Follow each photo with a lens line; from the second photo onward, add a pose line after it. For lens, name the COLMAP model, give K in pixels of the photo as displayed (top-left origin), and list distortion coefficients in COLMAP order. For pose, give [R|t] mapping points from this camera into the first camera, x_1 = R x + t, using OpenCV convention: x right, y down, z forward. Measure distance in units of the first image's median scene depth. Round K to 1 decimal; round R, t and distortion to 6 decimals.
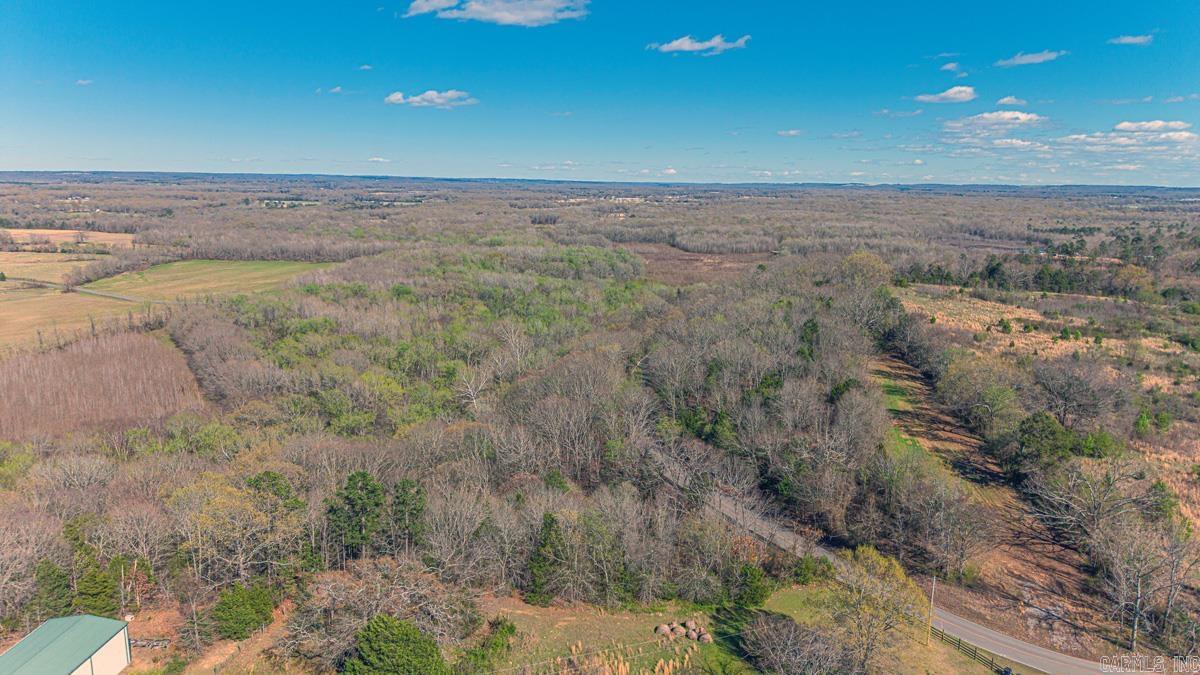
lens RADIAL K [[805.5, 0, 599.4], [0, 805.5, 339.5], [0, 0, 1]] dist [0.039191, -0.051229]
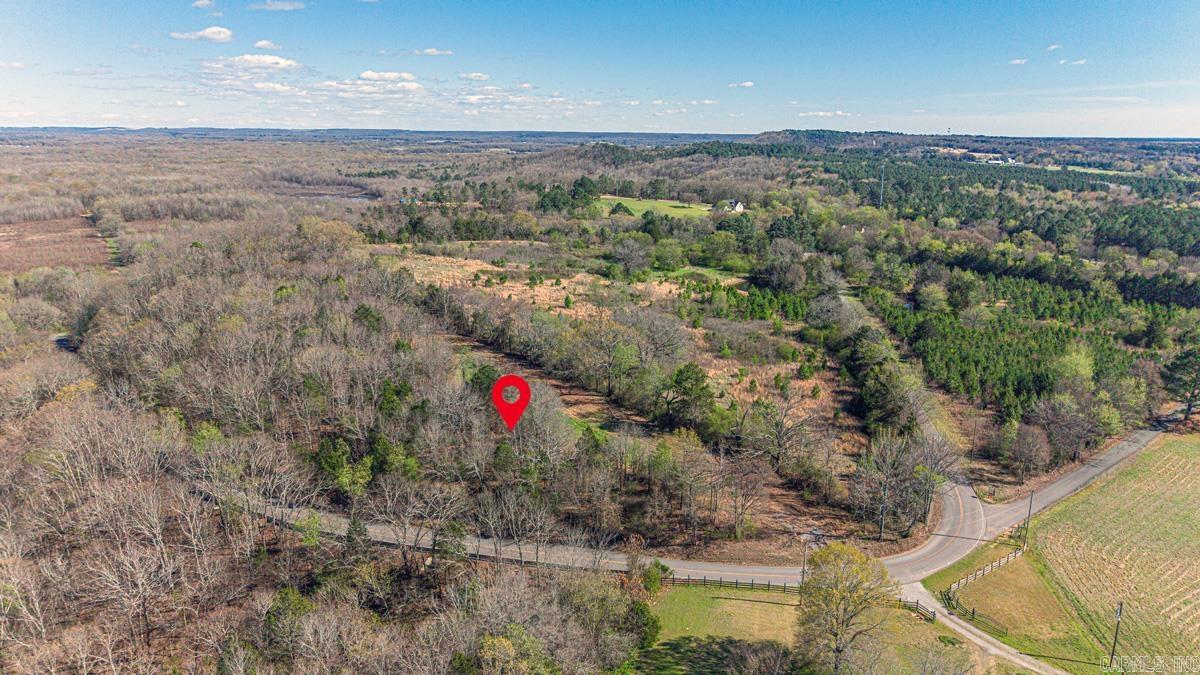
lens RADIAL K [[805.5, 0, 595.4], [0, 805.5, 331.5], [0, 0, 1]] dist [0.039191, -0.051229]
pose [[0.676142, -0.183709, 0.713501, -0.042244], [0.142270, 0.982744, 0.118212, -0.013122], [-0.722905, 0.021582, 0.690610, 0.036877]]
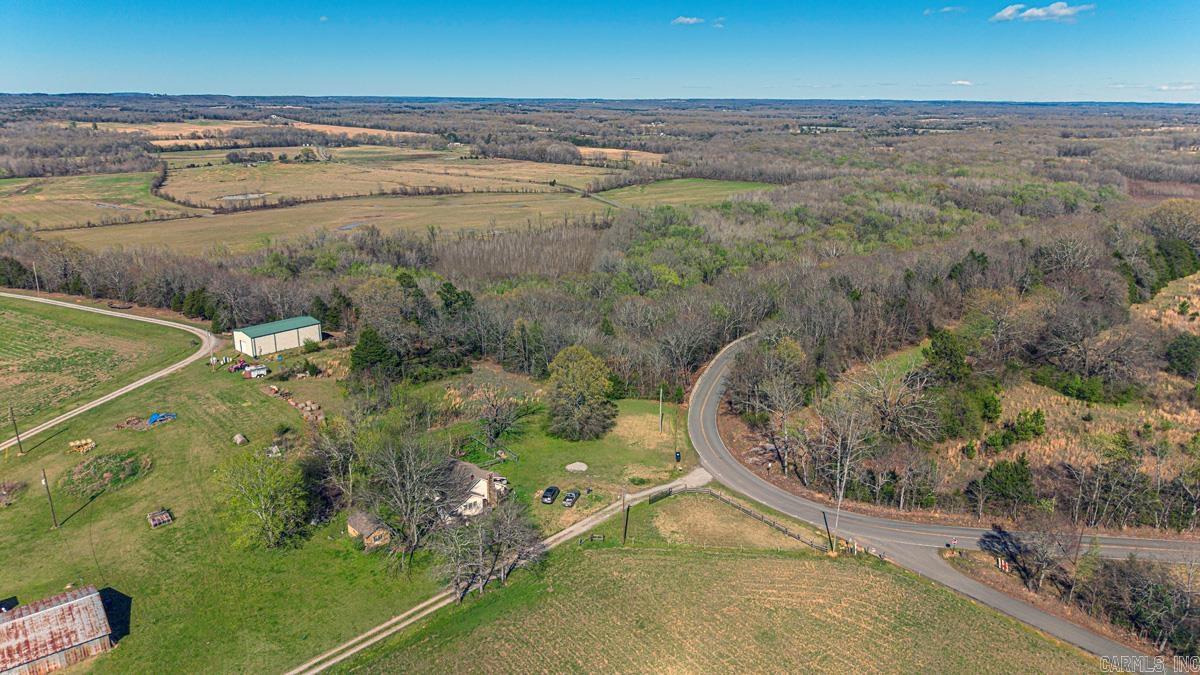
lens RADIAL K [[805.5, 0, 595.1], [0, 805.5, 342.2], [0, 0, 1]] dist [0.039191, -0.051229]
pose [[0.784772, 0.170693, -0.595816, 0.099904], [-0.116321, 0.984809, 0.128922, 0.002121], [0.608771, -0.031869, 0.792706, -0.022730]]
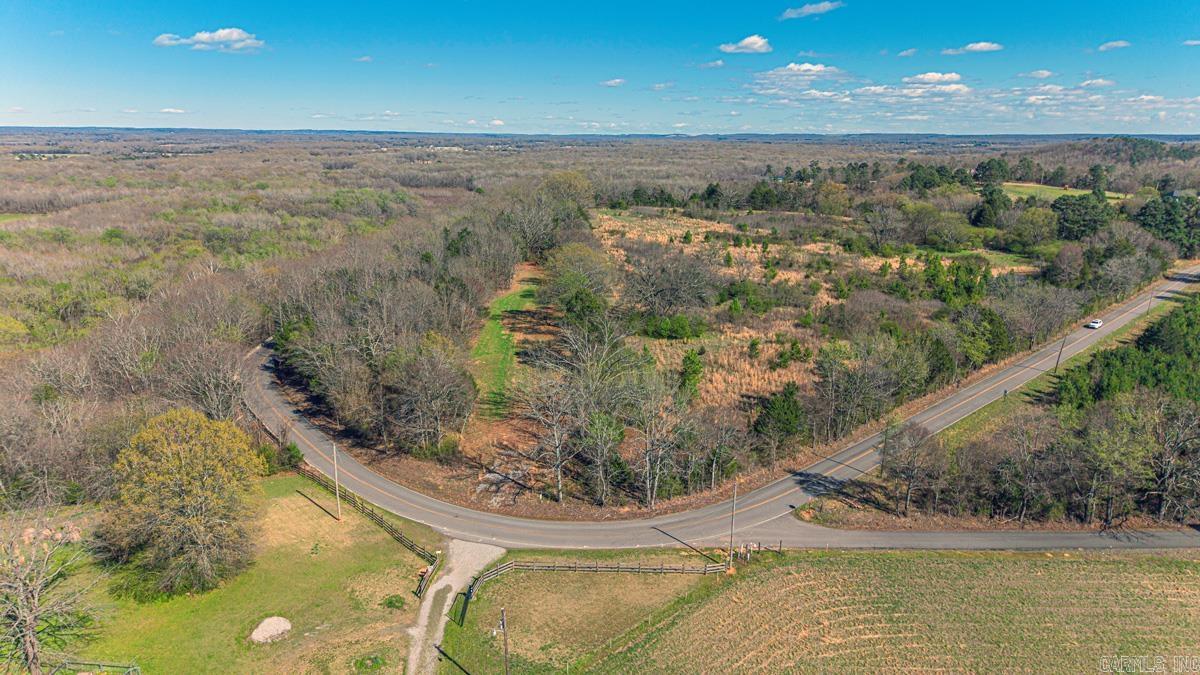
lens RADIAL K [[805.5, 0, 603.6], [0, 805.5, 329.7], [0, 0, 1]] dist [0.039191, -0.051229]
pose [[0.978654, -0.054311, 0.198206, 0.044668], [0.045379, 0.997751, 0.049333, 0.010974], [-0.200440, -0.039286, 0.978918, 0.003758]]
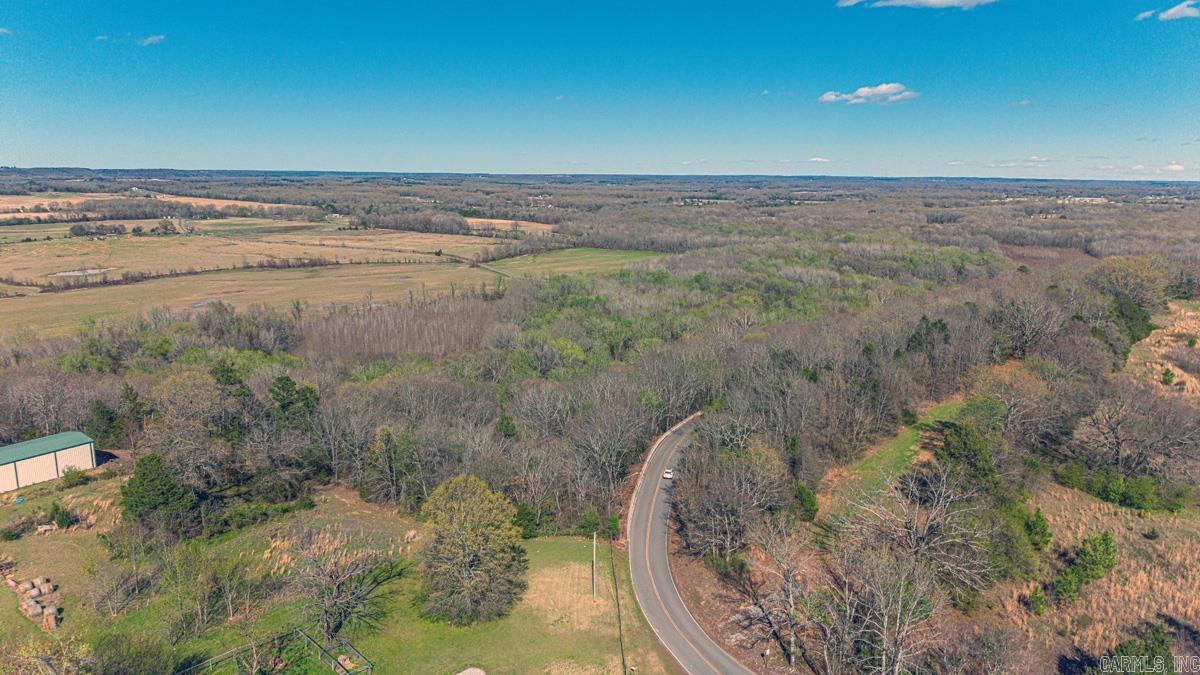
lens RADIAL K [[805.5, 0, 598.2], [0, 805.5, 338.3], [0, 0, 1]] dist [0.039191, -0.051229]
pose [[0.864189, 0.093941, -0.494320, 0.074585], [-0.094760, 0.995223, 0.023470, 0.001968], [0.494163, 0.026559, 0.868963, 0.009233]]
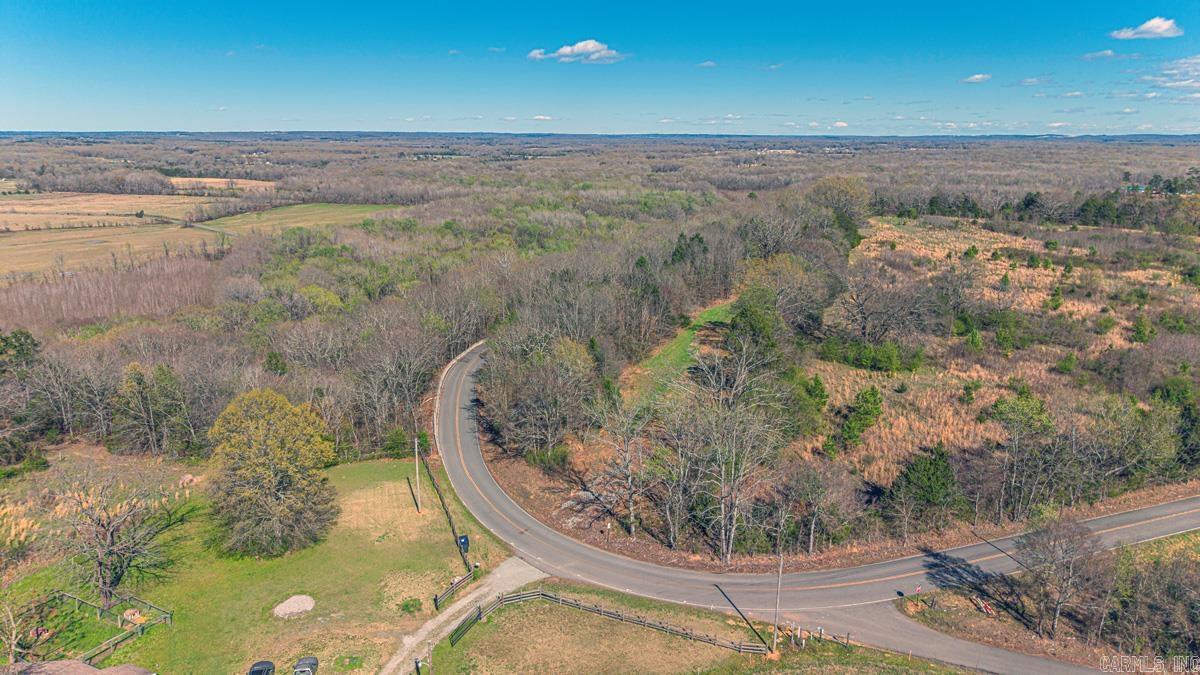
lens RADIAL K [[805.5, 0, 600.9], [0, 805.5, 339.1], [0, 0, 1]] dist [0.039191, -0.051229]
pose [[0.979903, 0.038237, -0.195776, 0.067038], [-0.028234, 0.998161, 0.053635, 0.009908], [0.197467, -0.047030, 0.979181, 0.010236]]
